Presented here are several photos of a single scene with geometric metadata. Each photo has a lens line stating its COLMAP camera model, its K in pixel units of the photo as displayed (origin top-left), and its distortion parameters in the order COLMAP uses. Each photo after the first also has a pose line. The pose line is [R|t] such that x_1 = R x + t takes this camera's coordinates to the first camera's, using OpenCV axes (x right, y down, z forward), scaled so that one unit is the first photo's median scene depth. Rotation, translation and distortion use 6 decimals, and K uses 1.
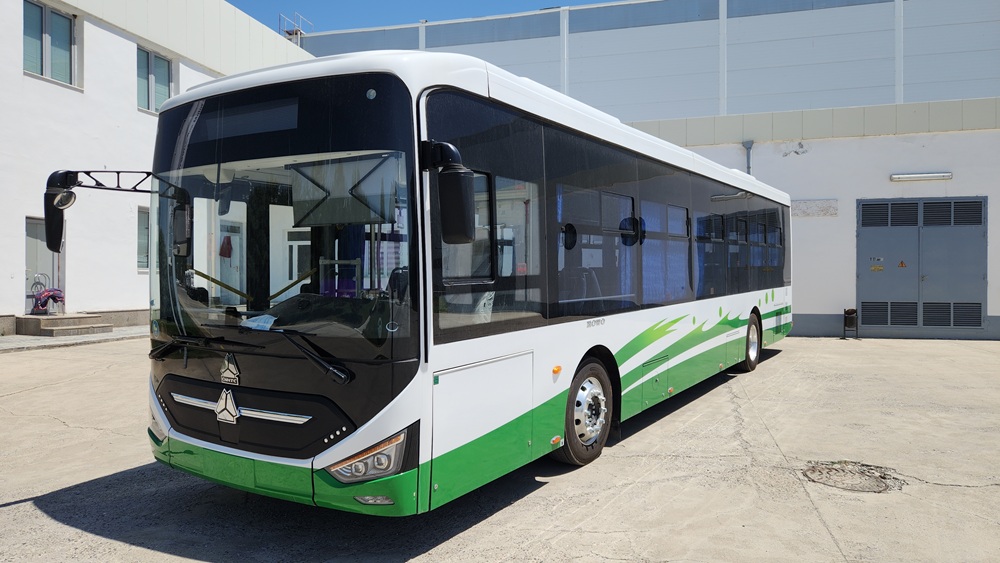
lens RADIAL K [[685.1, 0, 500.0], [0, 685.1, 281.5], [0, 0, 1]] dist [0.063536, 0.001891]
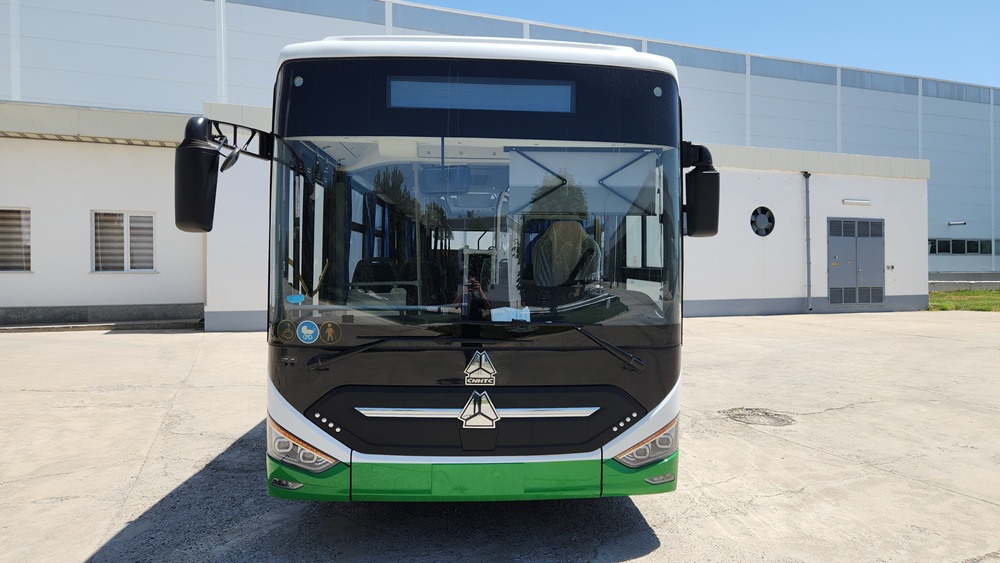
lens RADIAL K [[685.1, 0, 500.0], [0, 685.1, 281.5], [0, 0, 1]] dist [0.063536, 0.001891]
pose [[0.798461, -0.003236, 0.602038, -0.918164], [0.006857, 0.999970, -0.003719, 0.017408], [-0.602008, 0.007098, 0.798458, 0.280076]]
